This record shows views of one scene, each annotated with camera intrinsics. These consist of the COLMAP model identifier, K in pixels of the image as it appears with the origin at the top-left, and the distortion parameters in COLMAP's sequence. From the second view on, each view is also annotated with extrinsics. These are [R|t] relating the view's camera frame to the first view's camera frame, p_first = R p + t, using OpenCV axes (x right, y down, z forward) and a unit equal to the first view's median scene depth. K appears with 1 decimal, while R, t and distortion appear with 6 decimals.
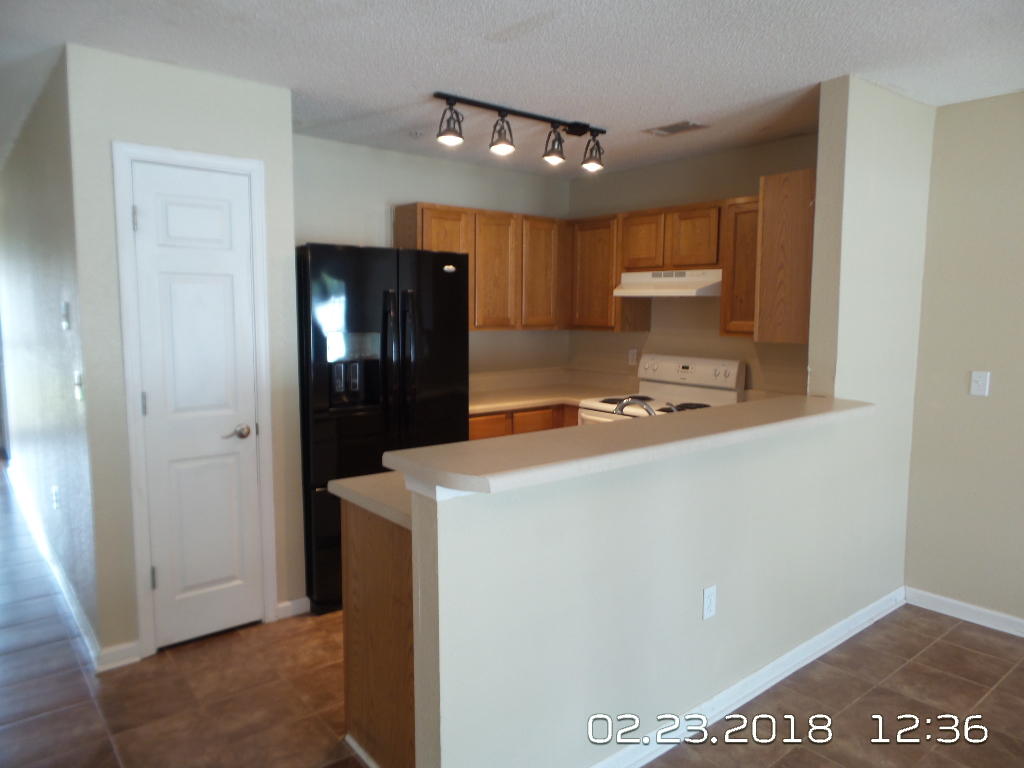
lens RADIAL K [[705.7, 0, 515.6], [0, 705.7, 386.5], [0, 0, 1]] dist [0.001855, 0.001995]
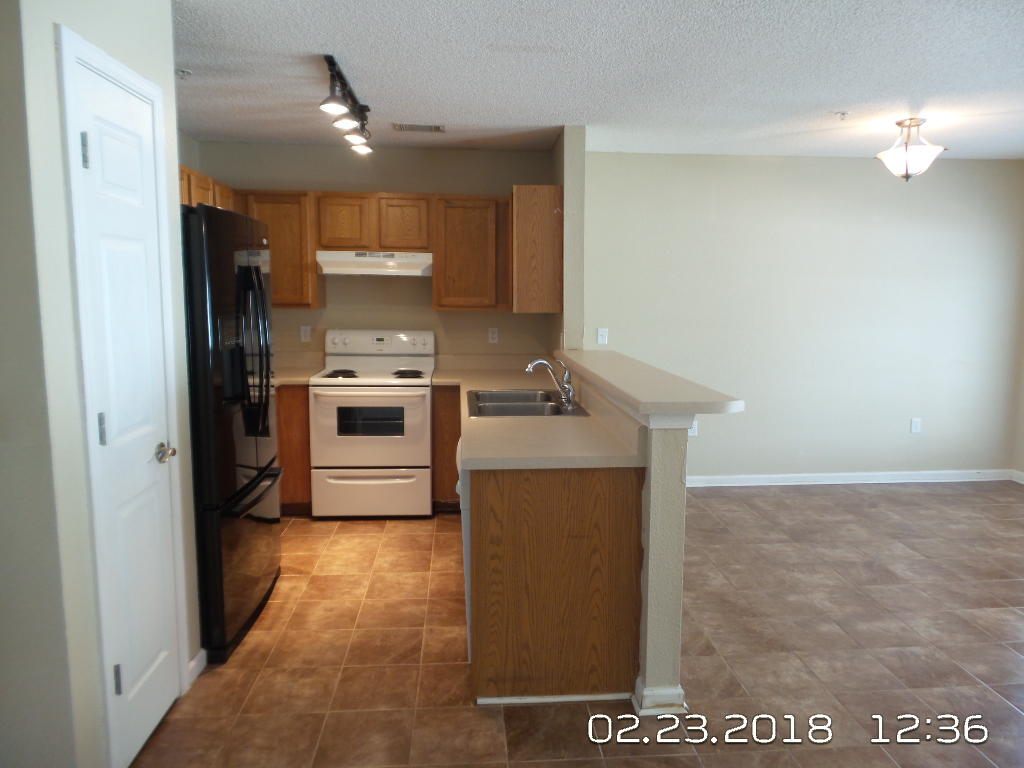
lens RADIAL K [[705.7, 0, 515.6], [0, 705.7, 386.5], [0, 0, 1]] dist [0.001855, 0.001995]
pose [[0.577958, -0.110232, 0.808587, -0.585290], [0.083565, 0.993621, 0.075727, -0.021859], [-0.811777, 0.023803, 0.583482, 0.200402]]
